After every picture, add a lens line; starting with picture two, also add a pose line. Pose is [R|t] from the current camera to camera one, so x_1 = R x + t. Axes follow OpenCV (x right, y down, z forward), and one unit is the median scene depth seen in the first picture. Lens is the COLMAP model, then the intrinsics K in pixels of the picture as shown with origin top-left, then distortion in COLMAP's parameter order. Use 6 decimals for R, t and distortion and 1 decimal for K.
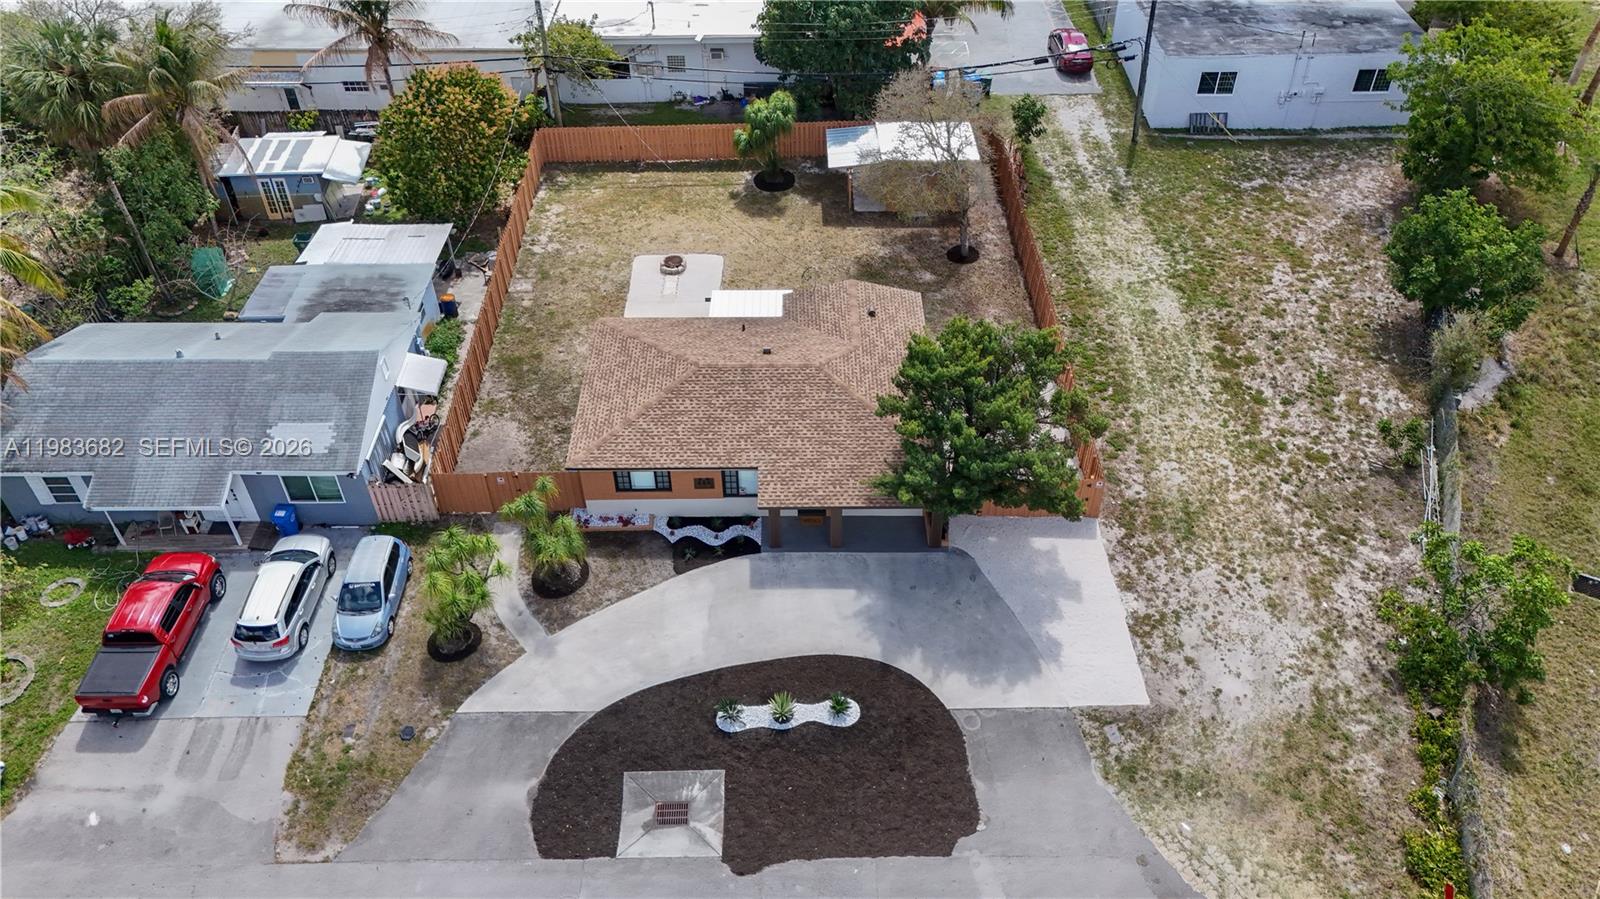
lens RADIAL K [[1170.2, 0, 806.3], [0, 1170.2, 446.4], [0, 0, 1]] dist [0.117701, -0.231906]
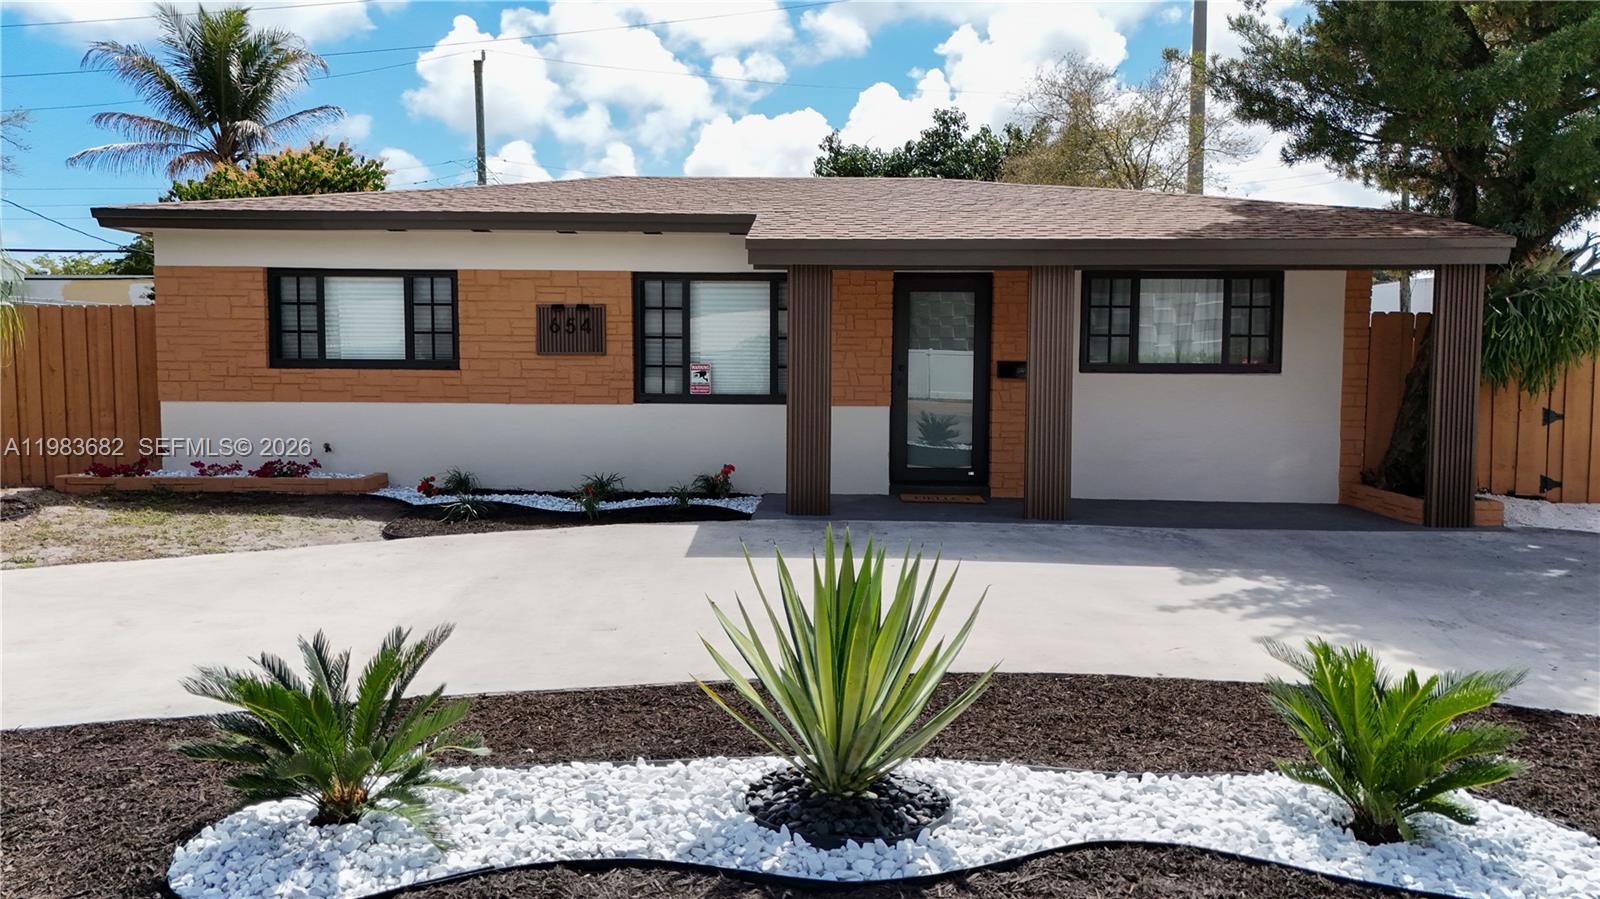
lens RADIAL K [[1179.8, 0, 803.9], [0, 1179.8, 446.4], [0, 0, 1]] dist [0.056431, -0.040345]
pose [[0.999161, 0.011270, -0.039373, -0.017590], [-0.033052, 0.789584, -0.612752, 0.236546], [0.024182, 0.613539, 0.789294, 0.798730]]
